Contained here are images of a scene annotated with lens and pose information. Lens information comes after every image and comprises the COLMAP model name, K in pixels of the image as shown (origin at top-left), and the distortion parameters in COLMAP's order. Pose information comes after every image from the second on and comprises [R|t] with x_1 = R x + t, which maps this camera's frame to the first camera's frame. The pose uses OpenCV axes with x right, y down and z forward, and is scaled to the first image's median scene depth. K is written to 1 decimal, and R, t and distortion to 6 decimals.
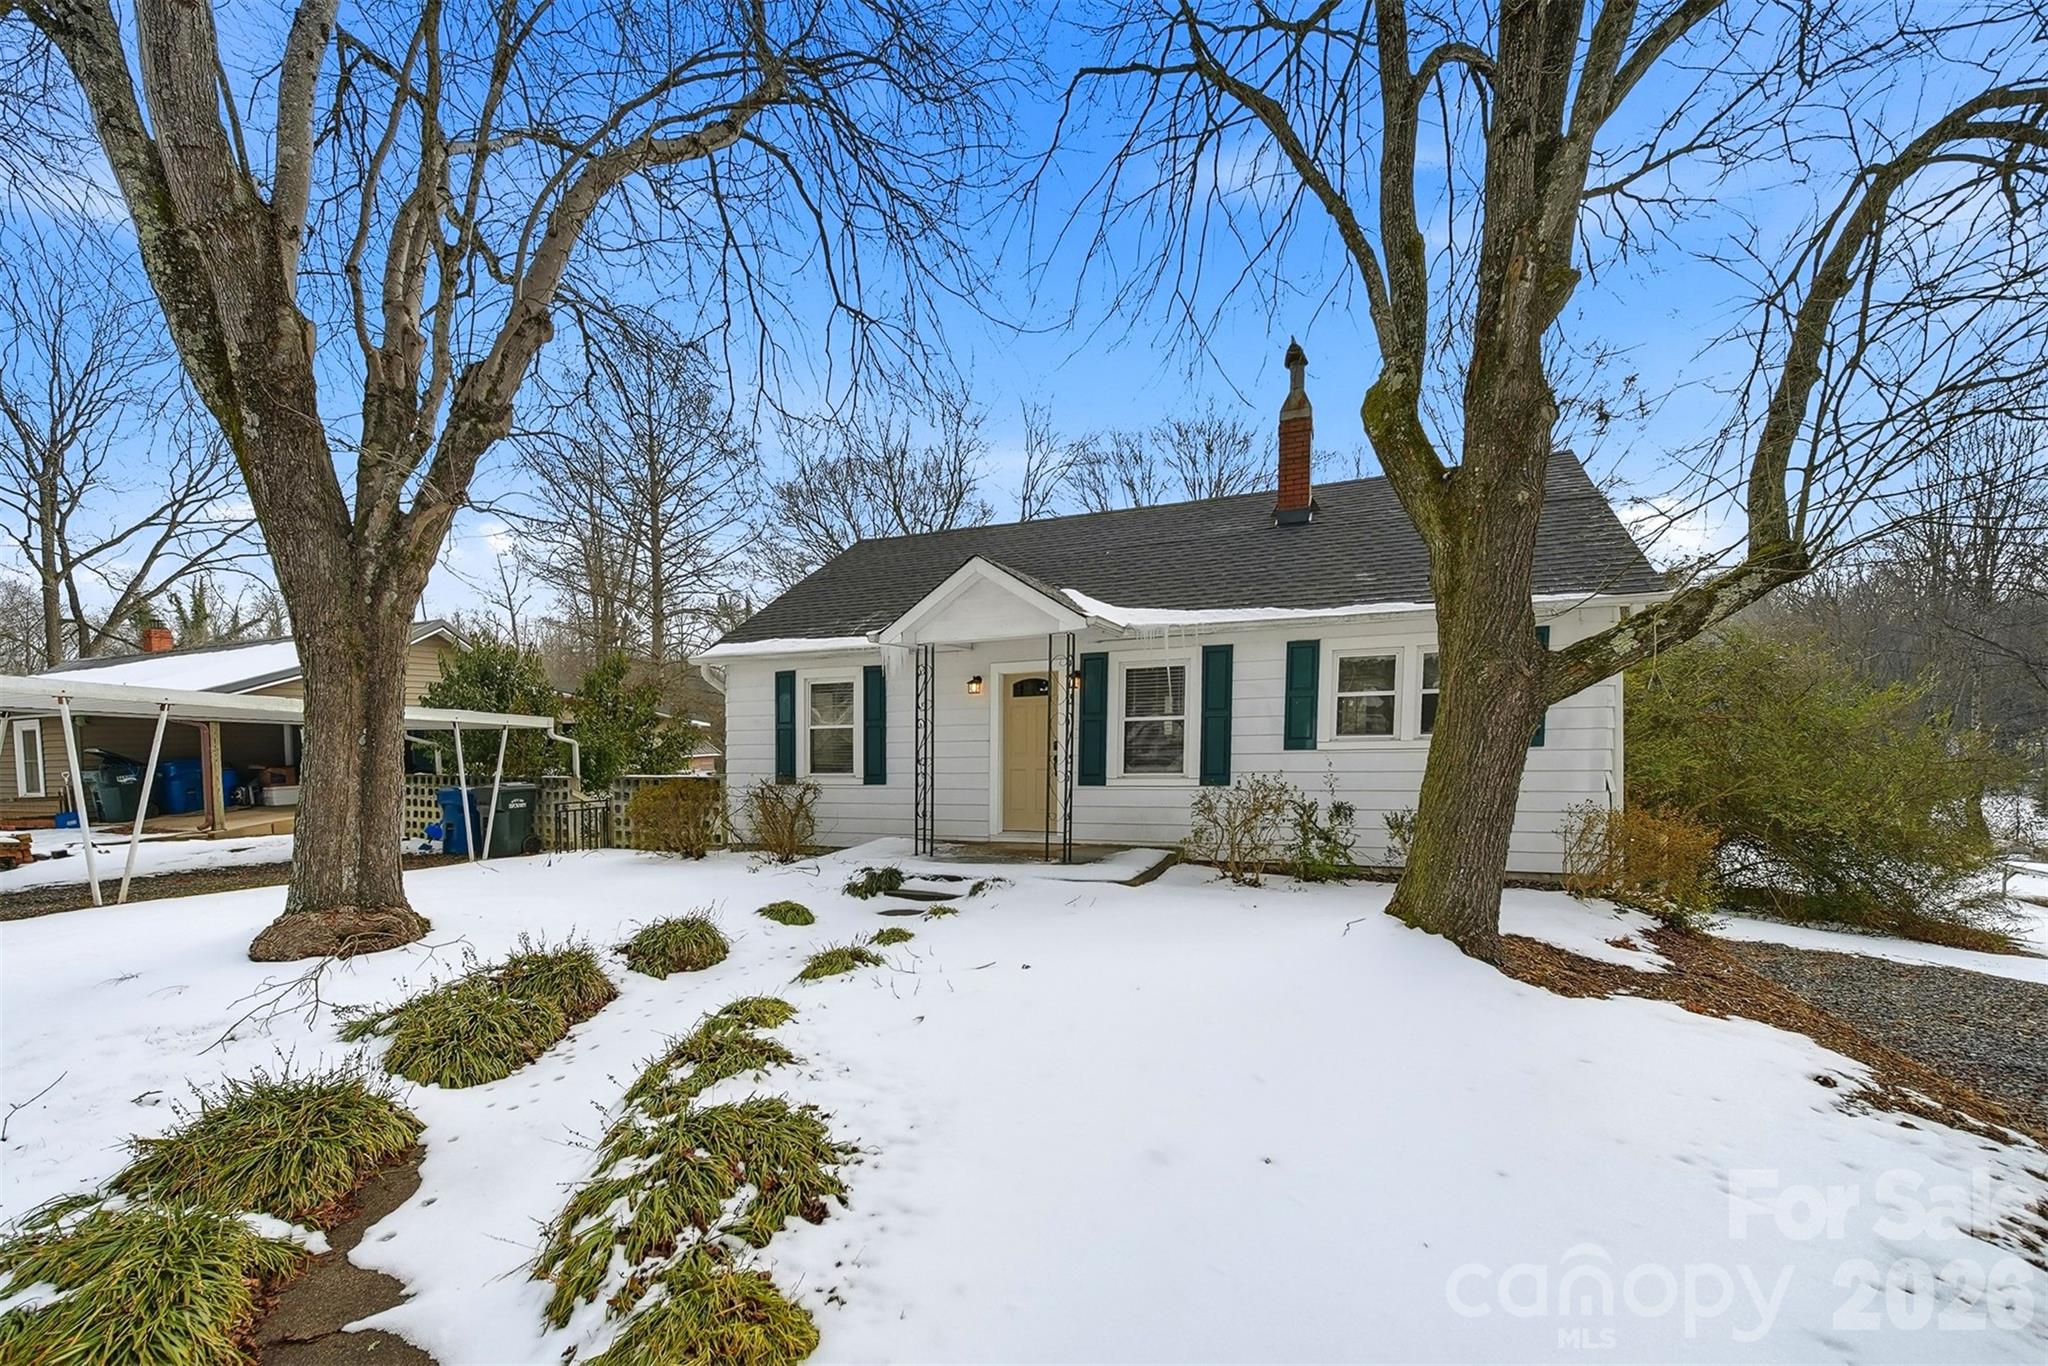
lens RADIAL K [[978.7, 0, 1023.9], [0, 978.7, 780.3], [0, 0, 1]] dist [-0.000375, -0.000614]
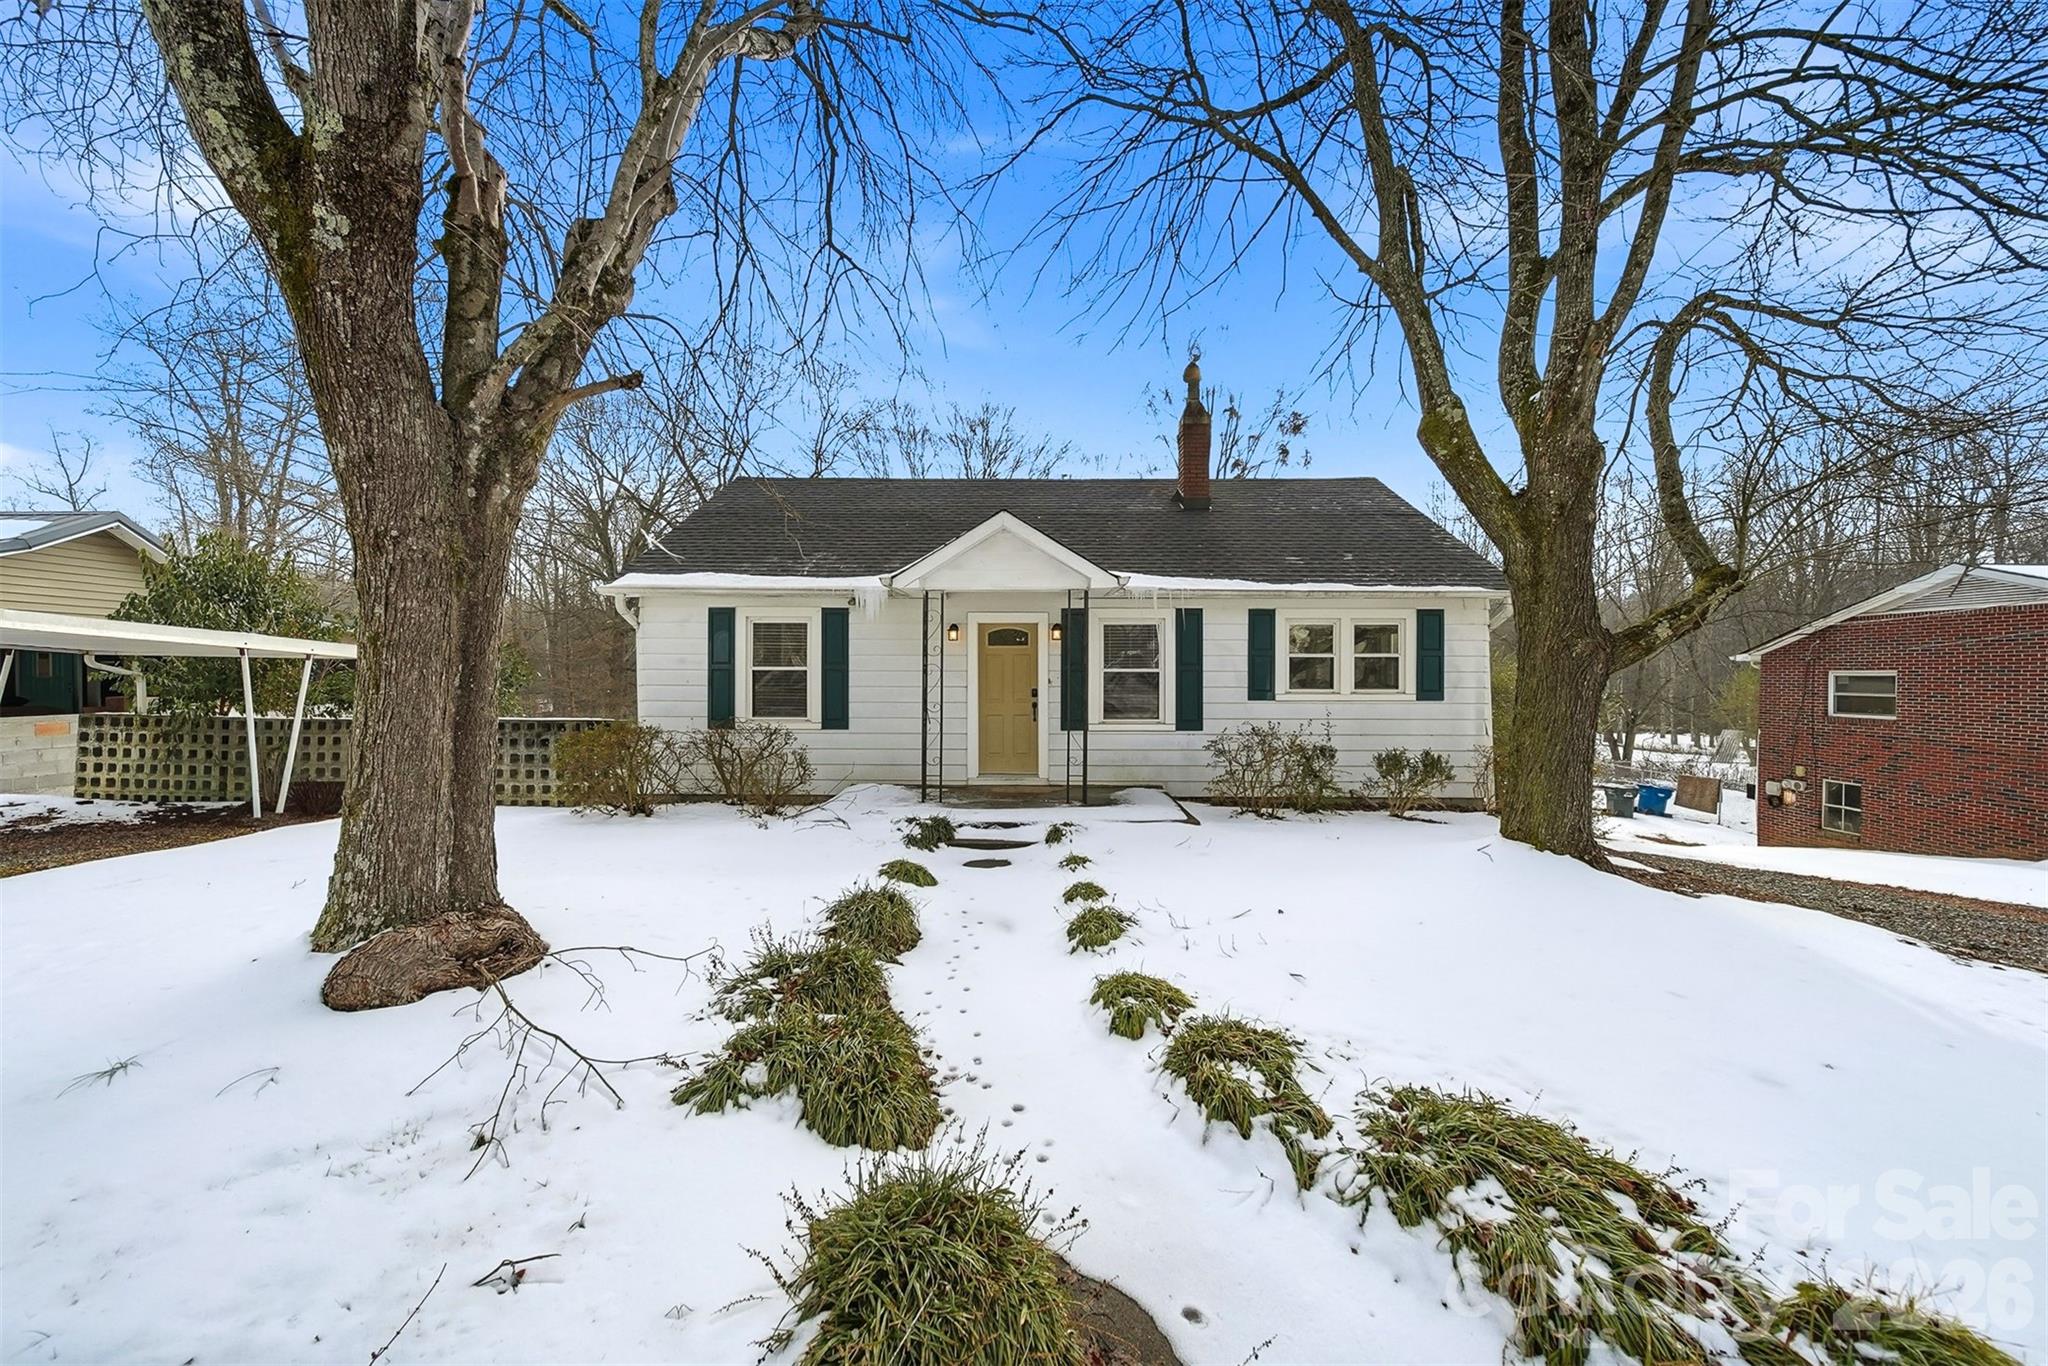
lens RADIAL K [[854.0, 0, 1121.2], [0, 854.0, 669.9], [0, 0, 1]] dist [-0.006369, 0.000114]
pose [[0.905688, 0.026365, 0.423123, -0.298896], [-0.002642, 0.998396, -0.056557, -0.008513], [-0.423936, 0.050105, 0.904305, 0.127530]]
